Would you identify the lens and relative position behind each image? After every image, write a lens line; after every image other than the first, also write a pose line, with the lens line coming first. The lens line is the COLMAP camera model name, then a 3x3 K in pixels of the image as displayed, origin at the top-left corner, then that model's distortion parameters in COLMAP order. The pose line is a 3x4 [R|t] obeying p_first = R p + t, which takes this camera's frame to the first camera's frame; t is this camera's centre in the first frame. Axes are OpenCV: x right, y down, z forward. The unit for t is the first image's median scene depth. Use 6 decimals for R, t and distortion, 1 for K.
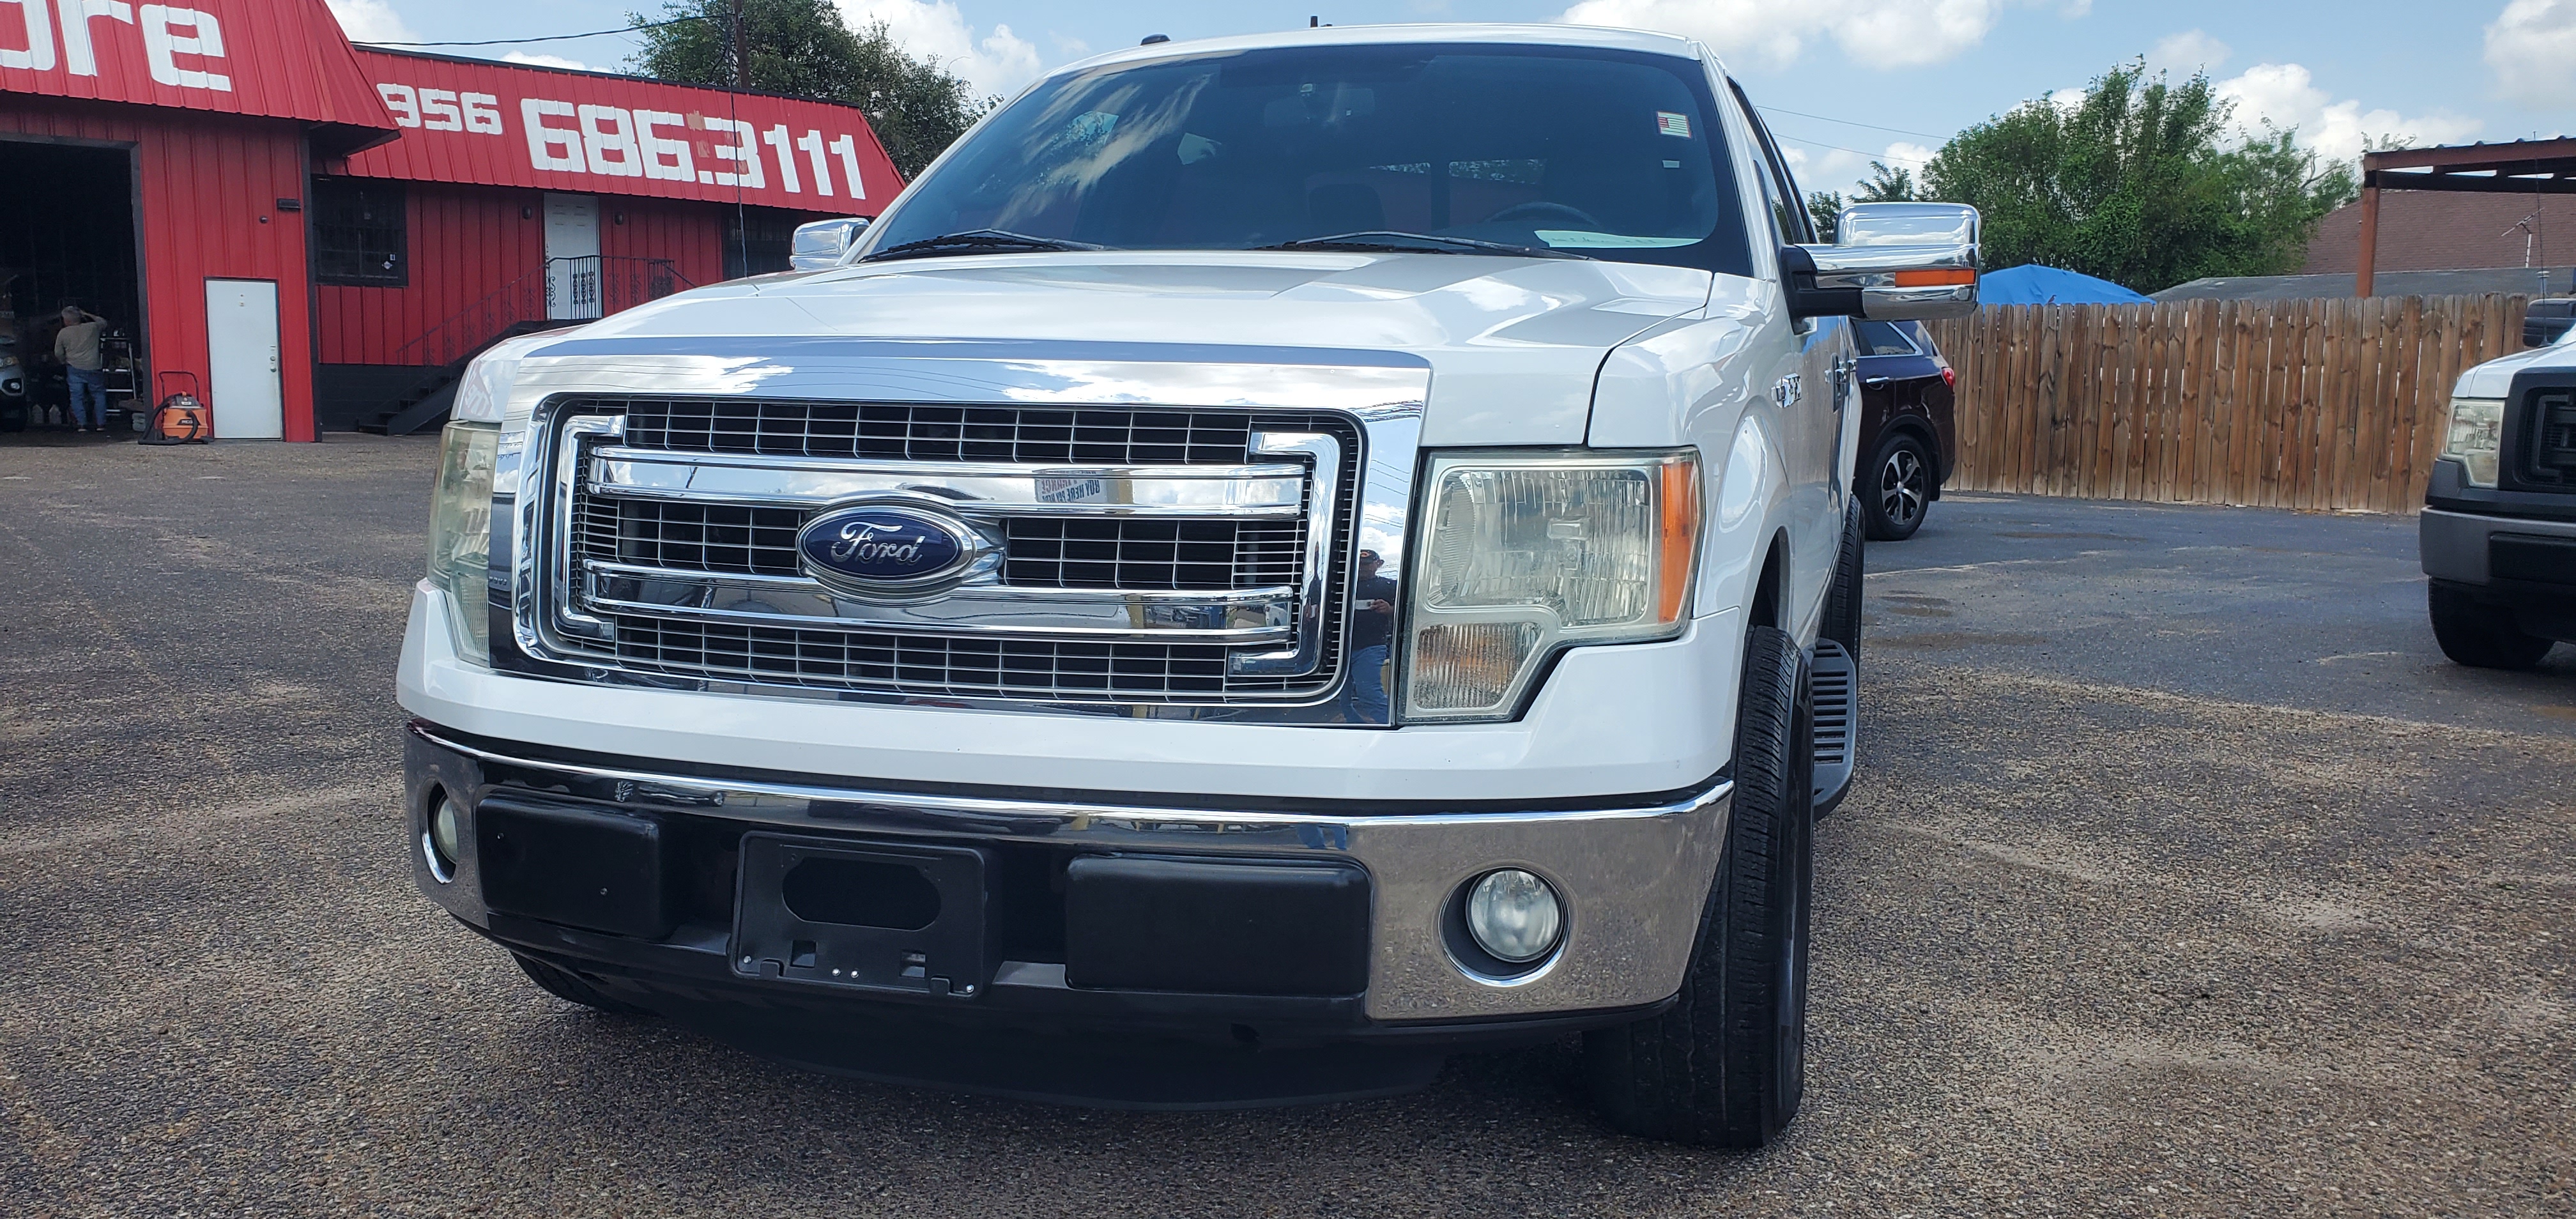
lens RADIAL K [[2023.7, 0, 1266.0], [0, 2023.7, 674.5], [0, 0, 1]] dist [0.014370, -0.010503]
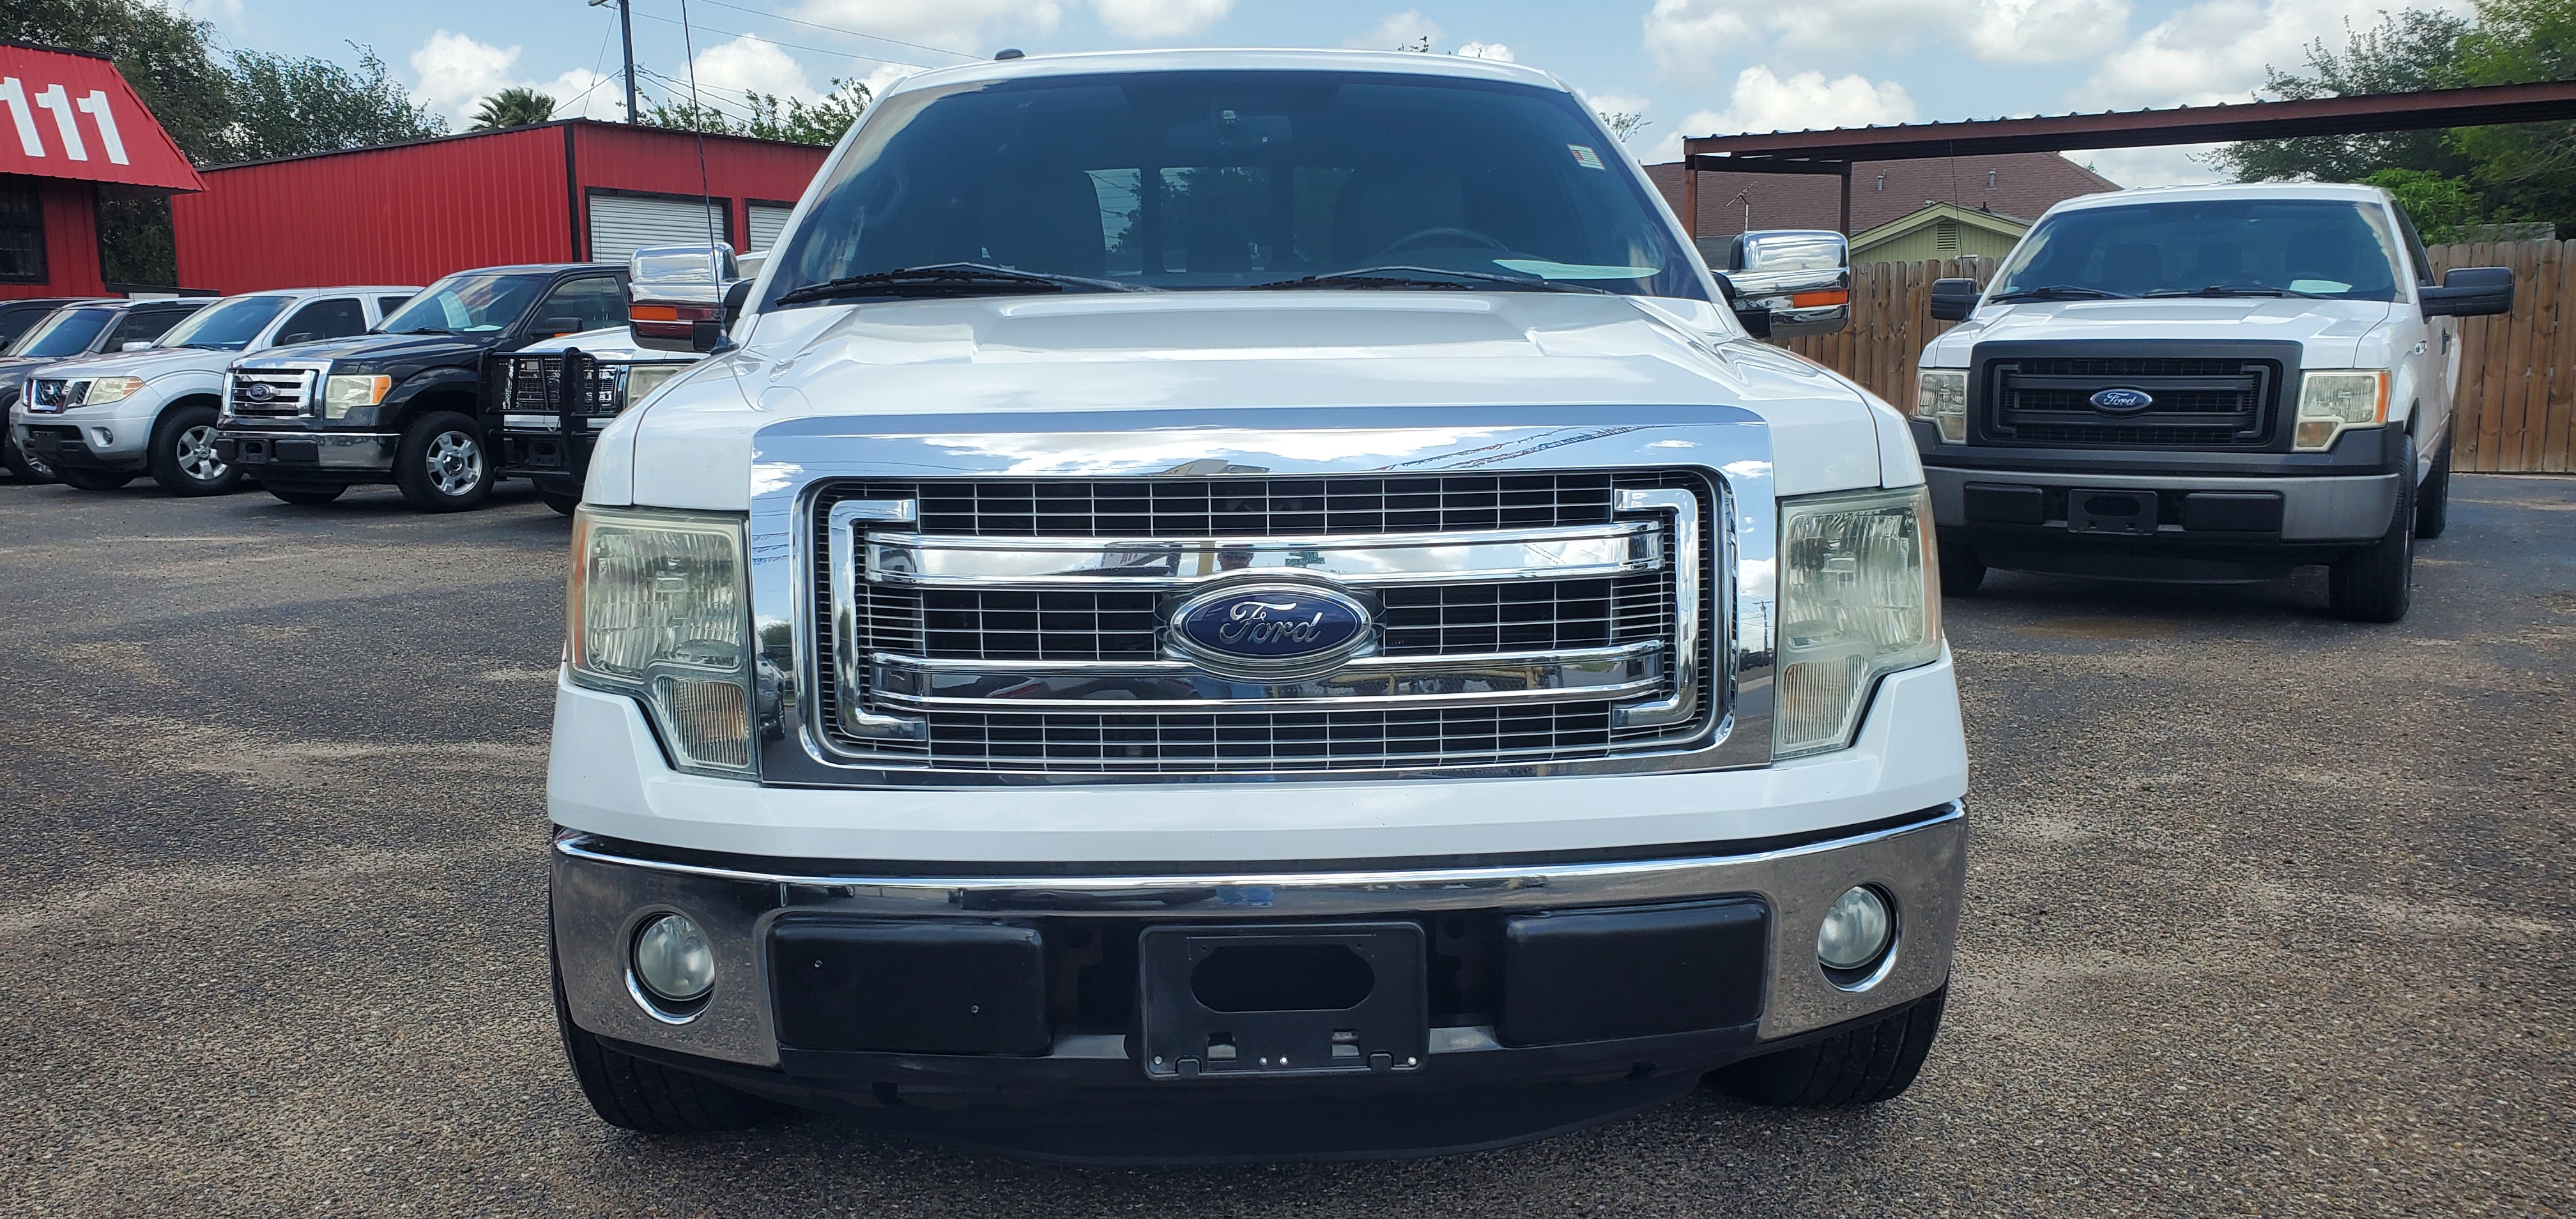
lens RADIAL K [[2023.7, 0, 1266.0], [0, 2023.7, 674.5], [0, 0, 1]] dist [0.014370, -0.010503]
pose [[0.942076, -0.076964, 0.326450, -0.471236], [0.071261, 0.997024, 0.029412, -0.062819], [-0.327742, -0.004445, 0.944757, 0.068921]]
